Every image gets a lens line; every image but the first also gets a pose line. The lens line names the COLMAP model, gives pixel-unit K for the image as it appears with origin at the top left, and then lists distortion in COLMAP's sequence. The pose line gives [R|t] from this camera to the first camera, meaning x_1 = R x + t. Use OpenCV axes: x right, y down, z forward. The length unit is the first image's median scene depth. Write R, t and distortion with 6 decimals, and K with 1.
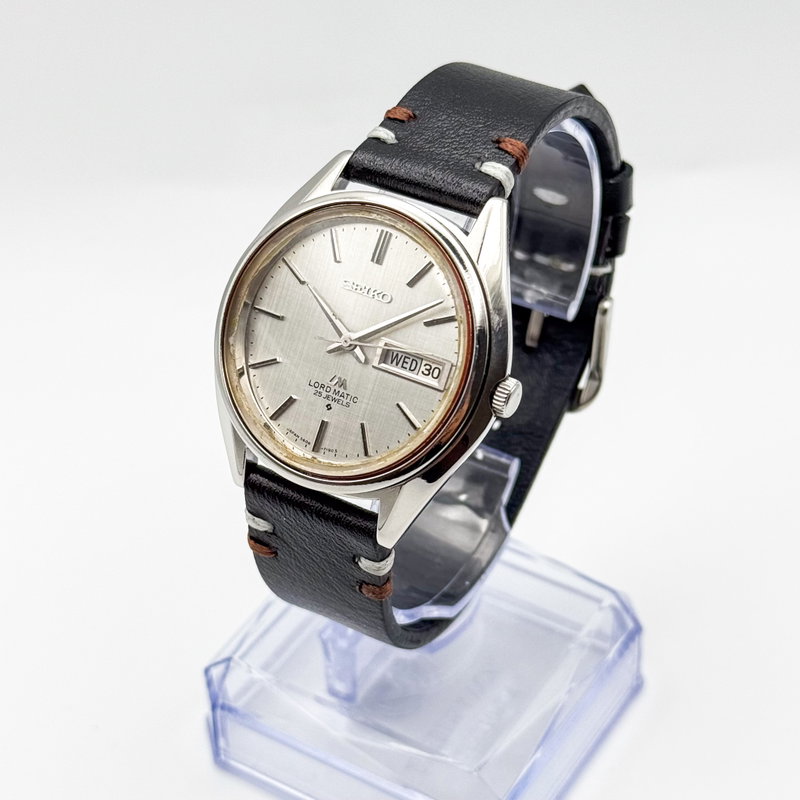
lens RADIAL K [[1959.4, 0, 398.6], [0, 1959.4, 400.4], [0, 0, 1]] dist [0.105002, 0.000000]
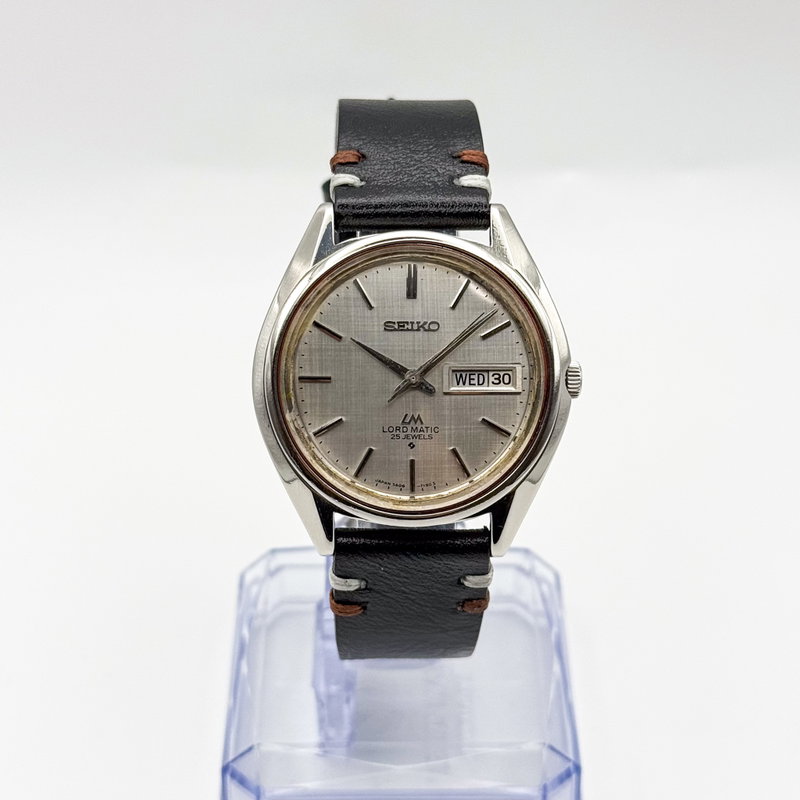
lens RADIAL K [[1959.4, 0, 401.4], [0, 1959.4, 399.3], [0, 0, 1]] dist [0.105002, 0.000000]
pose [[0.842750, -0.307762, 0.441651, -0.480927], [0.312471, 0.947756, 0.064187, -0.086127], [-0.438331, 0.083910, 0.894888, 0.088103]]
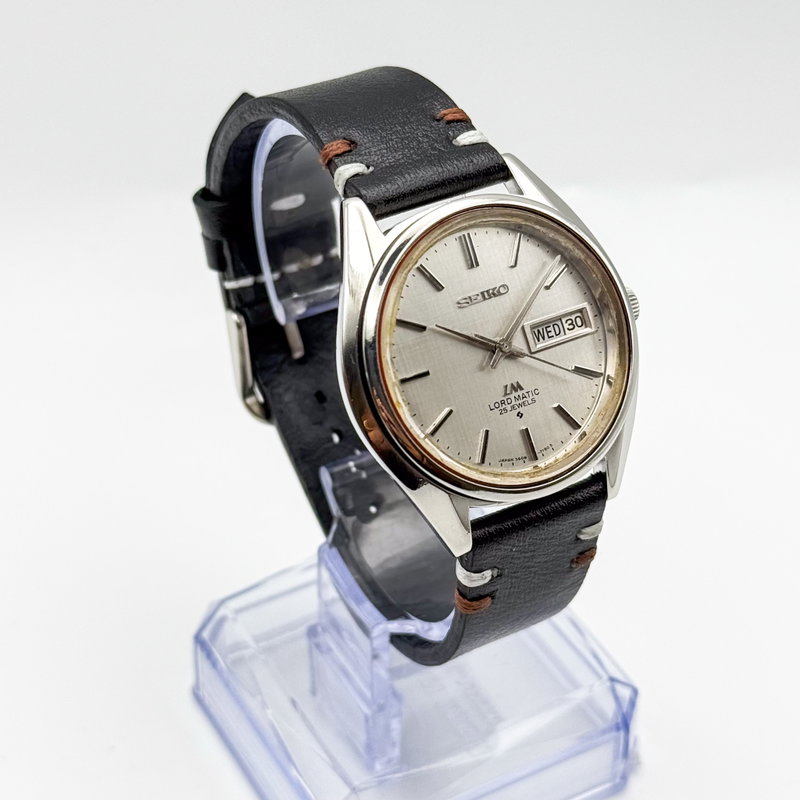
lens RADIAL K [[1959.4, 0, 399.0], [0, 1959.4, 400.5], [0, 0, 1]] dist [0.105002, 0.000000]
pose [[0.466425, -0.516940, 0.717789, -0.760609], [0.524306, 0.815120, 0.246338, -0.274536], [-0.712426, 0.261443, 0.651227, 0.401599]]
